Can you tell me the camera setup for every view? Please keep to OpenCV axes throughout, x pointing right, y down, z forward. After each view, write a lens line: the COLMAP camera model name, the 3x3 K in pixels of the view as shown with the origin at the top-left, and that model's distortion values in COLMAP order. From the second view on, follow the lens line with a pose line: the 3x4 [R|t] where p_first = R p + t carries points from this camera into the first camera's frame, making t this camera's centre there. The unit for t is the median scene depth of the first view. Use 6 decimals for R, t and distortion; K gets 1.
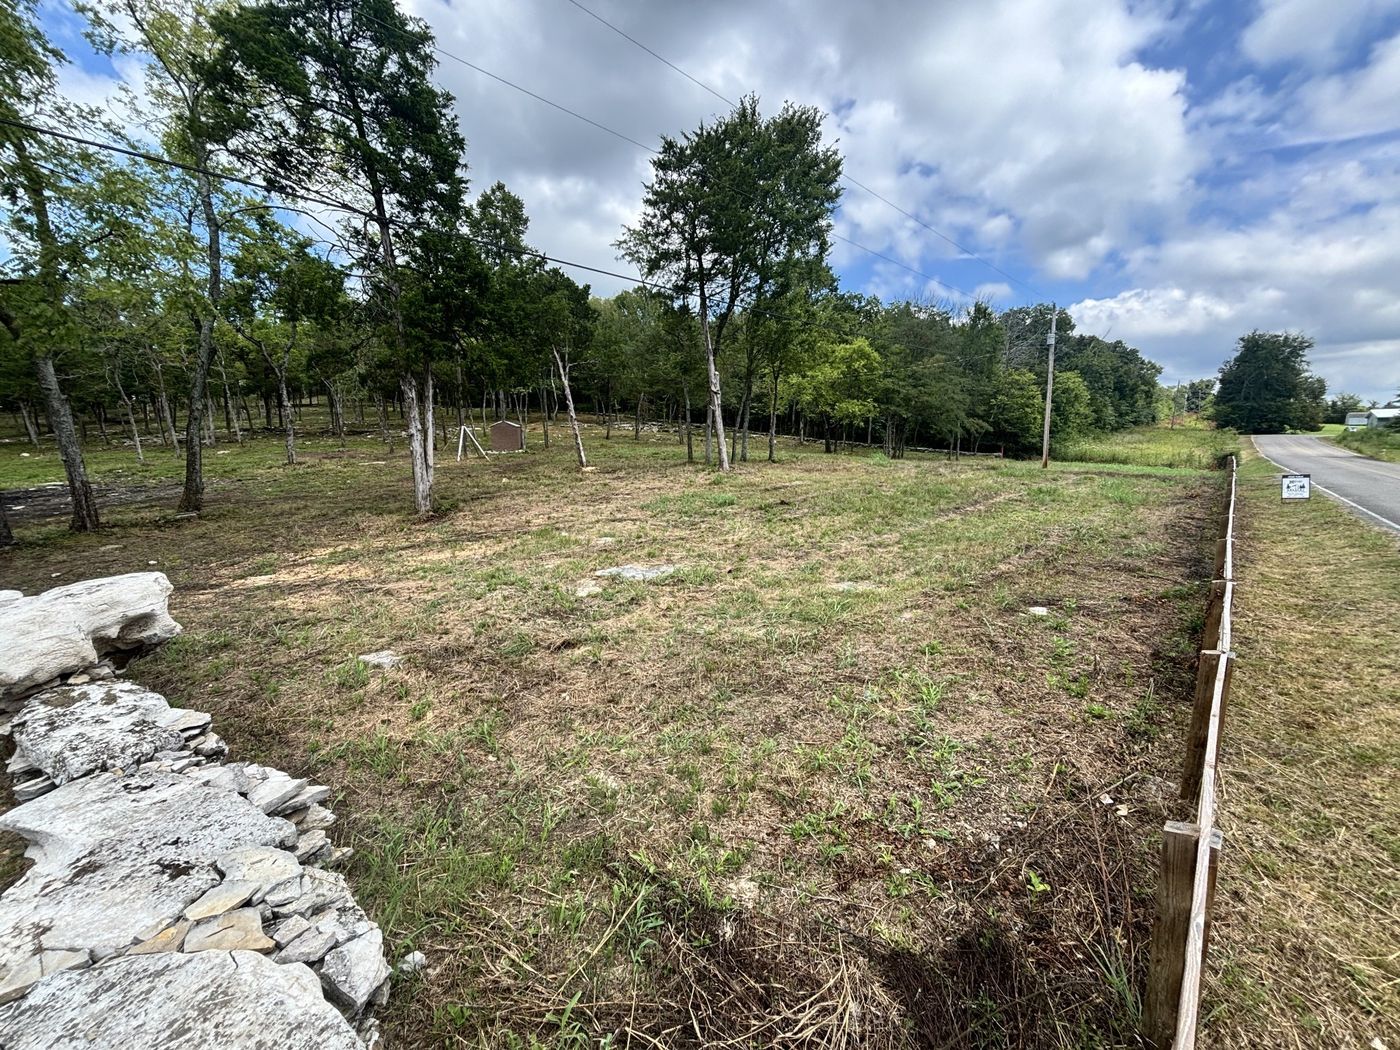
lens RADIAL K [[576.8, 0, 696.0], [0, 576.8, 509.2], [0, 0, 1]] dist [-0.002281, -0.000554]
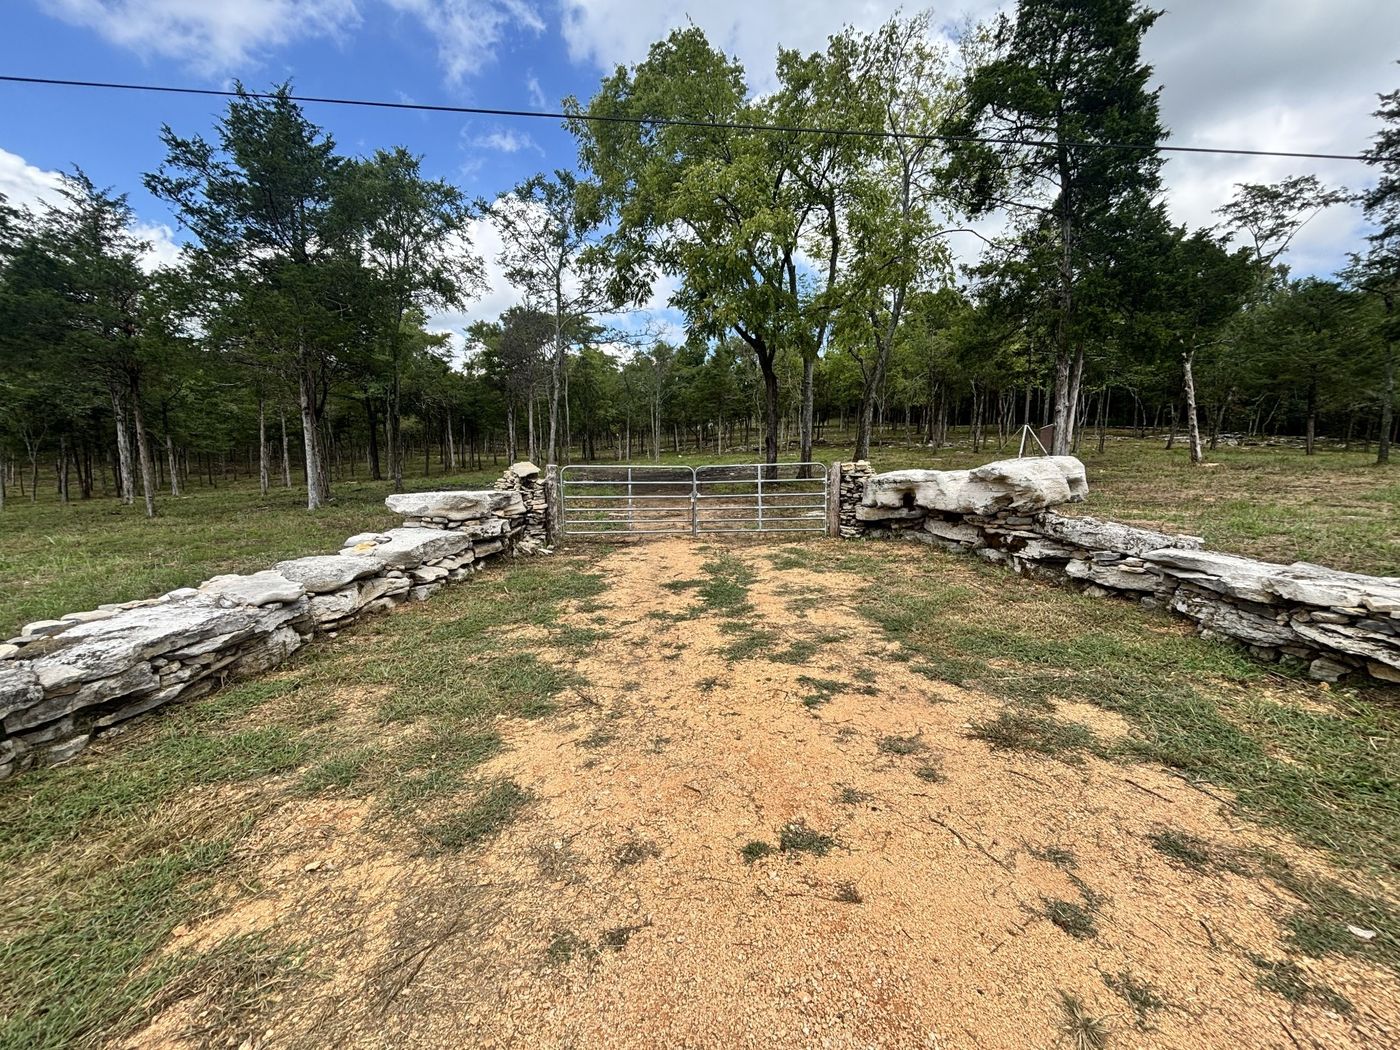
lens RADIAL K [[576.8, 0, 696.0], [0, 576.8, 509.2], [0, 0, 1]] dist [-0.002281, -0.000554]
pose [[0.717859, 0.072628, -0.692389, -0.131015], [-0.102522, 0.994729, -0.001952, 0.071273], [0.688598, 0.072386, 0.721521, -0.128204]]
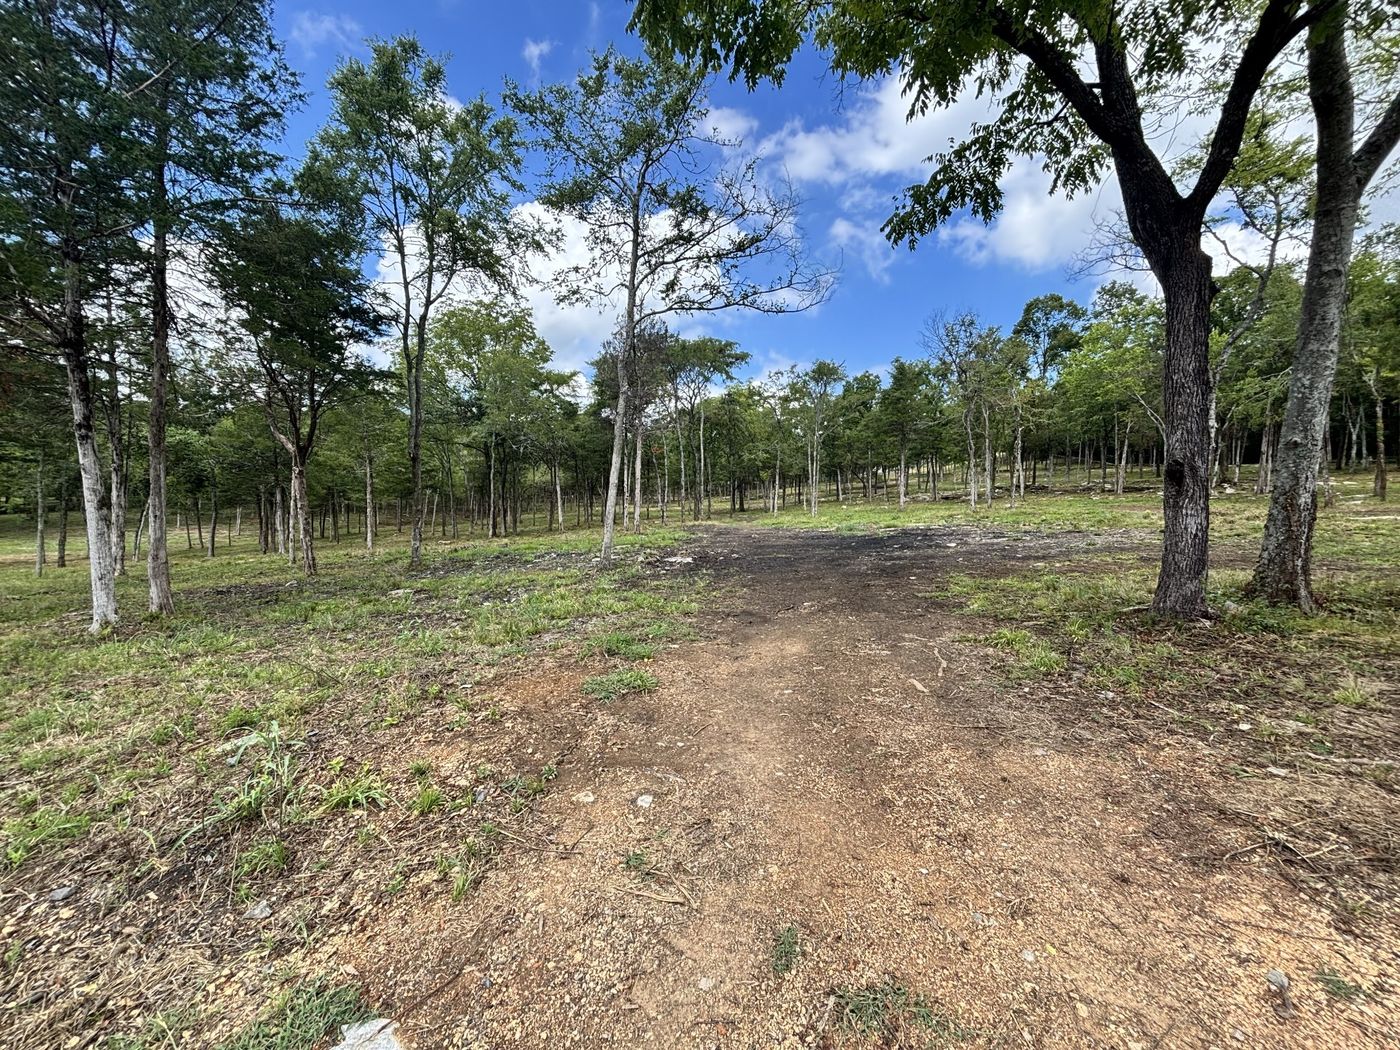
lens RADIAL K [[576.8, 0, 696.0], [0, 576.8, 509.2], [0, 0, 1]] dist [-0.002281, -0.000554]
pose [[0.503946, 0.012224, -0.863649, -0.446640], [-0.121884, 0.990901, -0.057095, 0.025807], [0.855092, 0.134037, 0.500850, 0.156058]]
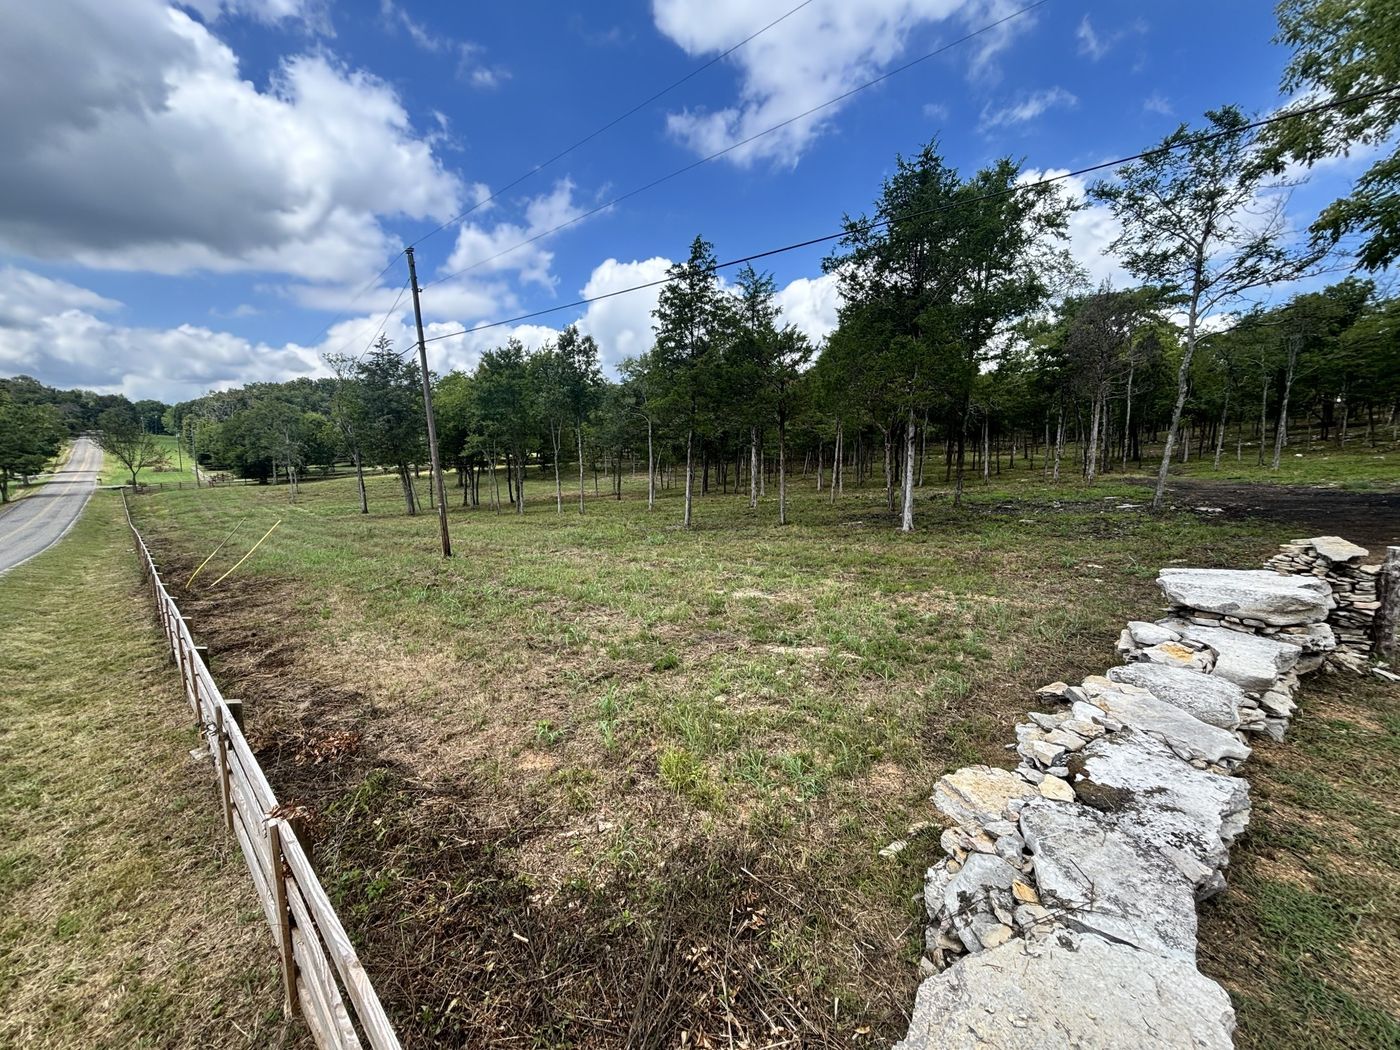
lens RADIAL K [[559.0, 0, 681.1], [0, 559.0, 517.1], [0, 0, 1]] dist [-0.001431, -0.002767]
pose [[-0.015250, 0.124778, -0.992067, -0.204469], [-0.123679, 0.984328, 0.125706, 0.047341], [0.992205, 0.124615, 0.000421, -0.243206]]
